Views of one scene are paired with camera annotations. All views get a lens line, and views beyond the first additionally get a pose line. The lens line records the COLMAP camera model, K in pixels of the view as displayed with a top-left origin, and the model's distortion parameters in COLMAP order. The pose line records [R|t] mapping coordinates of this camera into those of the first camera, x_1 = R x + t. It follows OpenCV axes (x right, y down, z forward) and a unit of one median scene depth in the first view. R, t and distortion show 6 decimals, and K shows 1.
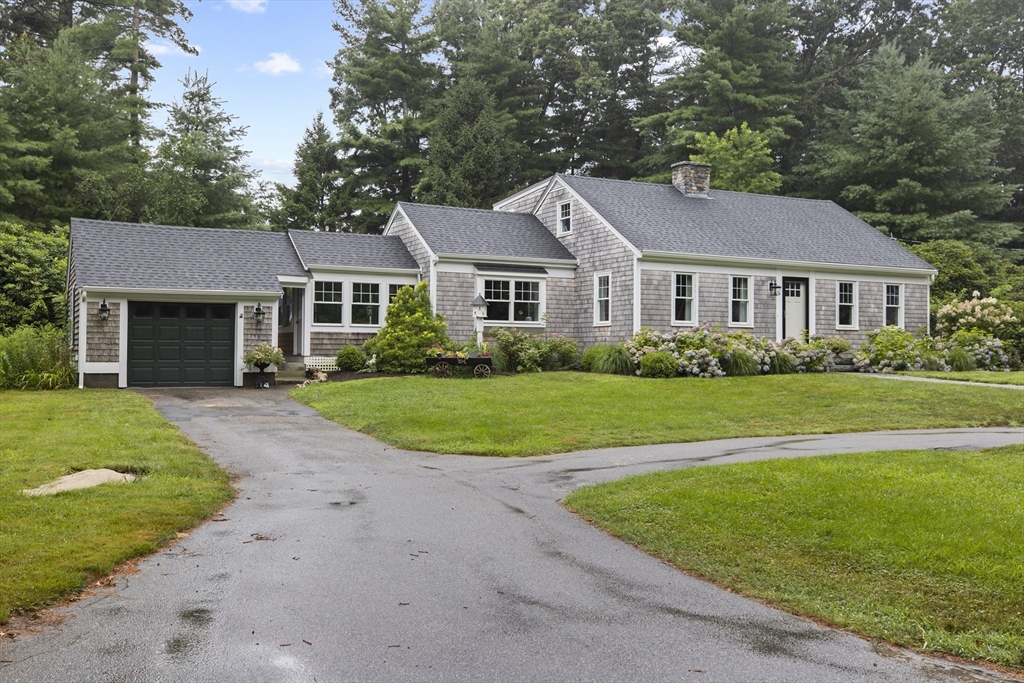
lens RADIAL K [[984.0, 0, 512.4], [0, 984.0, 338.1], [0, 0, 1]] dist [0.017836, 0.000000]
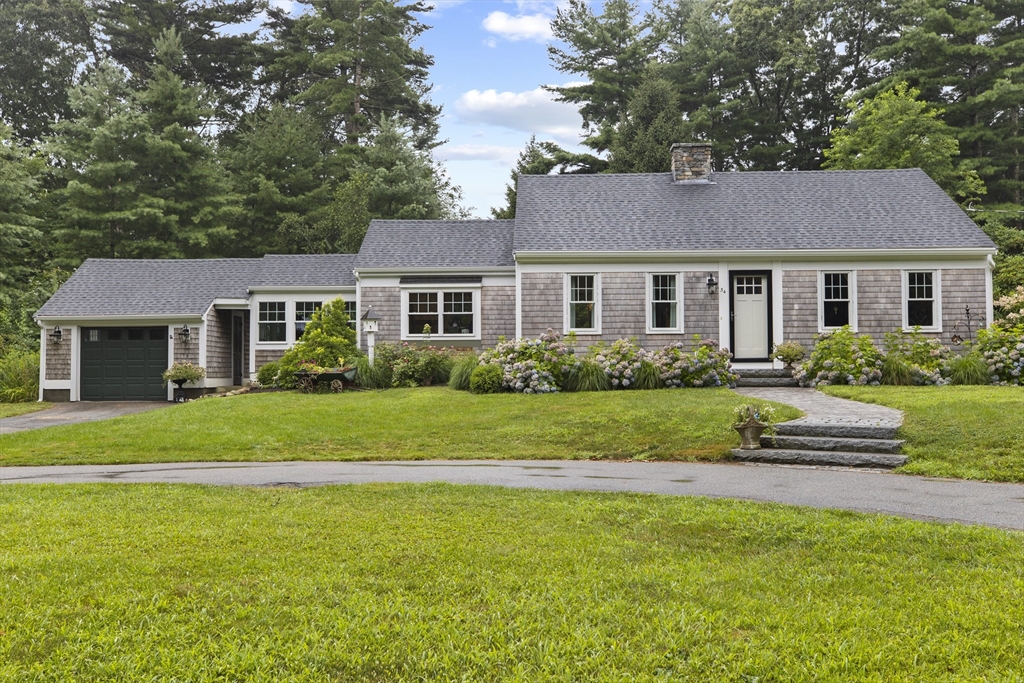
lens RADIAL K [[955.4, 0, 511.7], [0, 955.4, 344.9], [0, 0, 1]] dist [0.020302, 0.000000]
pose [[0.873502, -0.023048, -0.486274, 0.518471], [0.018431, 0.999728, -0.014276, 0.007765], [0.486471, 0.003507, 0.873690, 0.222693]]
